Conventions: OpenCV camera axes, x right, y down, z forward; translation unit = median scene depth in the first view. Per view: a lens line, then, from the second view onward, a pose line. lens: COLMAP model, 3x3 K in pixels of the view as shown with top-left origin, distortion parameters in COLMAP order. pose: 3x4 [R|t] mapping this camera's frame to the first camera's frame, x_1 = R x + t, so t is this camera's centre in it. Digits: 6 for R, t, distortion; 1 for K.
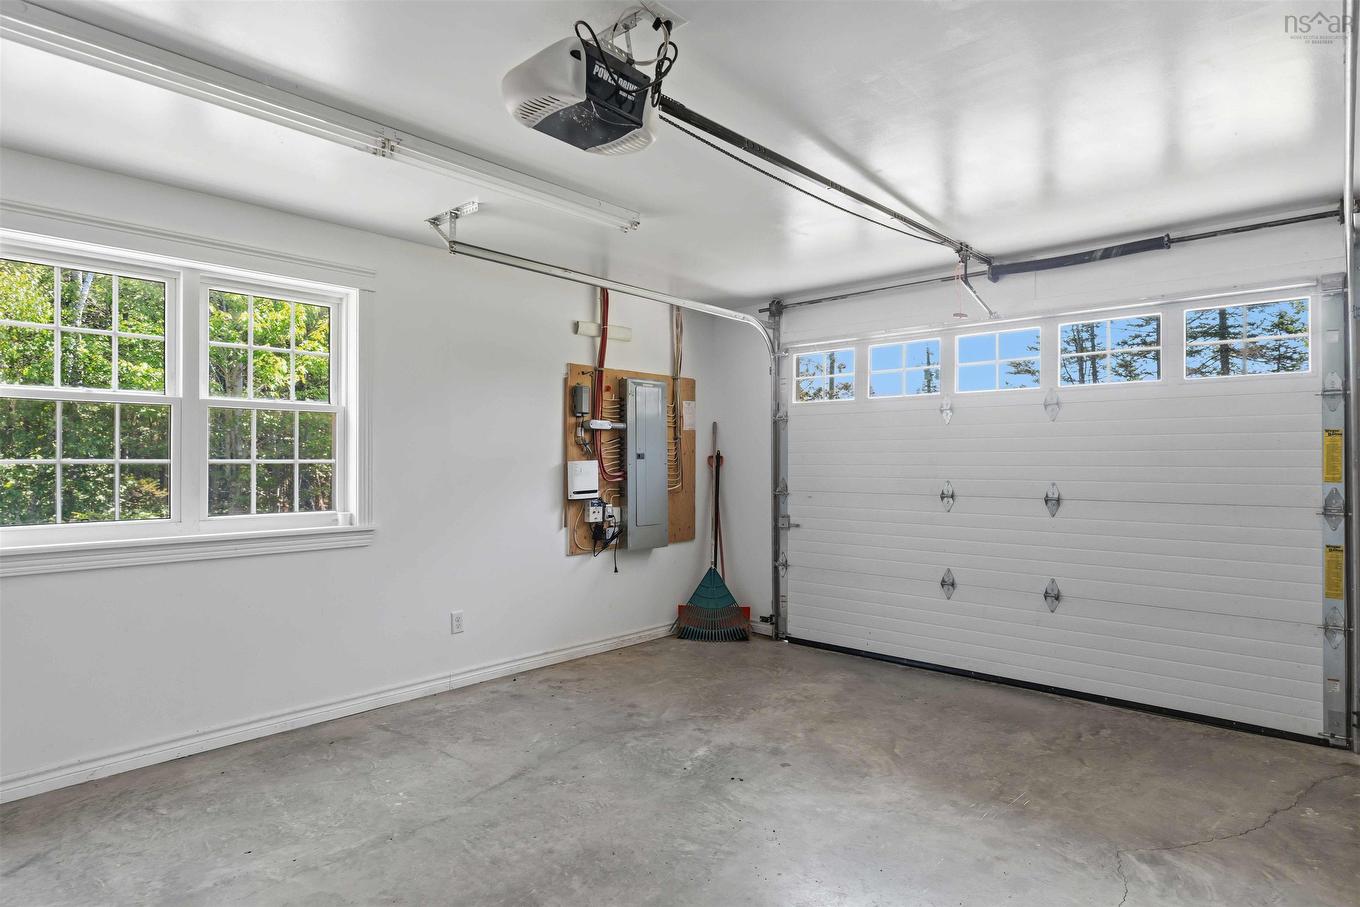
lens RADIAL K [[747.1, 0, 681.1], [0, 747.1, 457.2], [0, 0, 1]] dist [-0.007548, 0.003033]
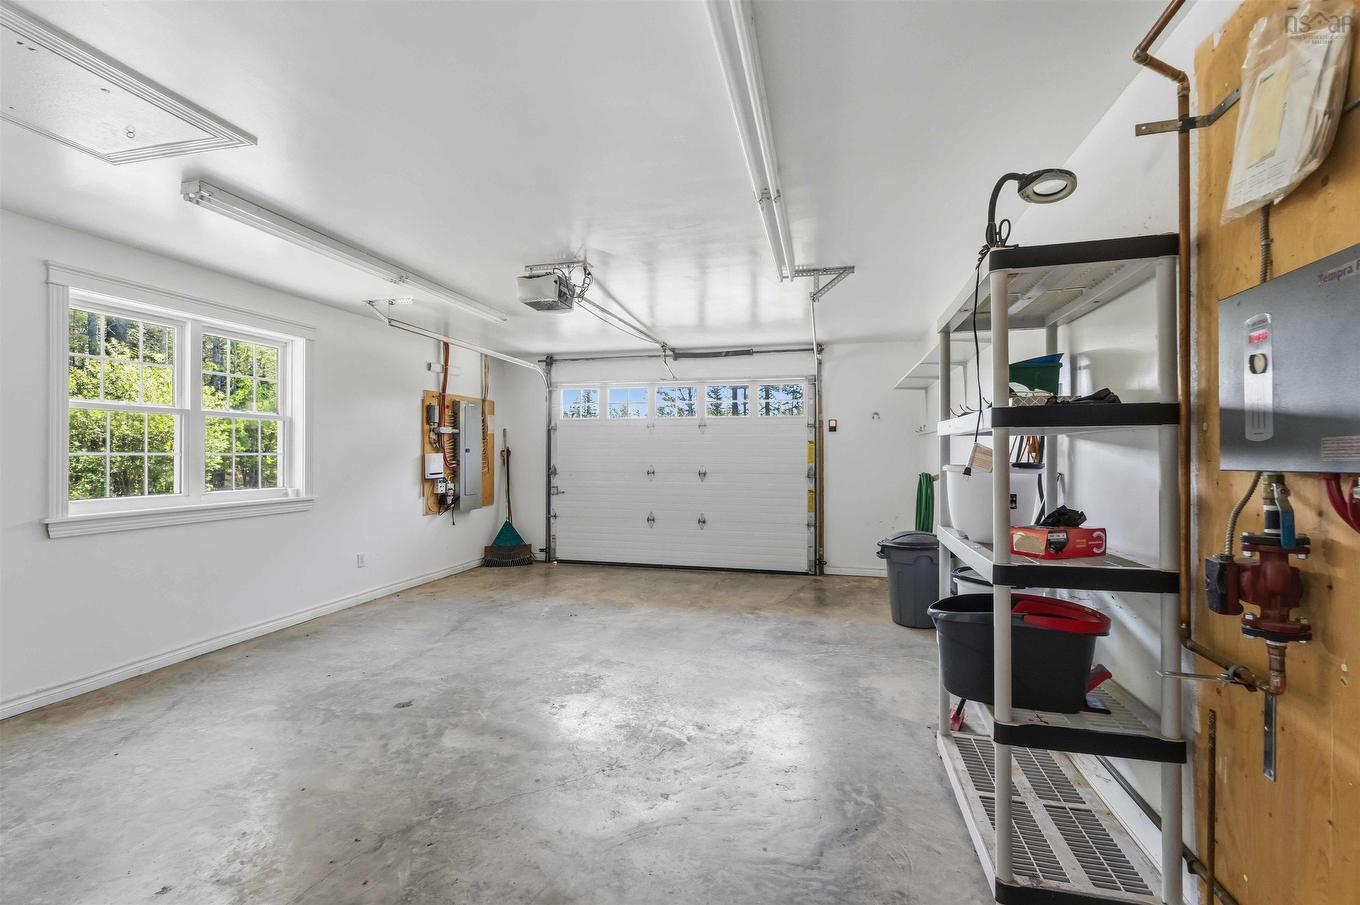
lens RADIAL K [[579.3, 0, 681.0], [0, 579.3, 452.3], [0, 0, 1]] dist [0.011123, 0.000038]
pose [[0.884162, 0.002390, 0.467174, -0.240128], [-0.004496, 0.999984, 0.003393, -0.003849], [-0.467159, -0.005100, 0.884159, -0.299963]]
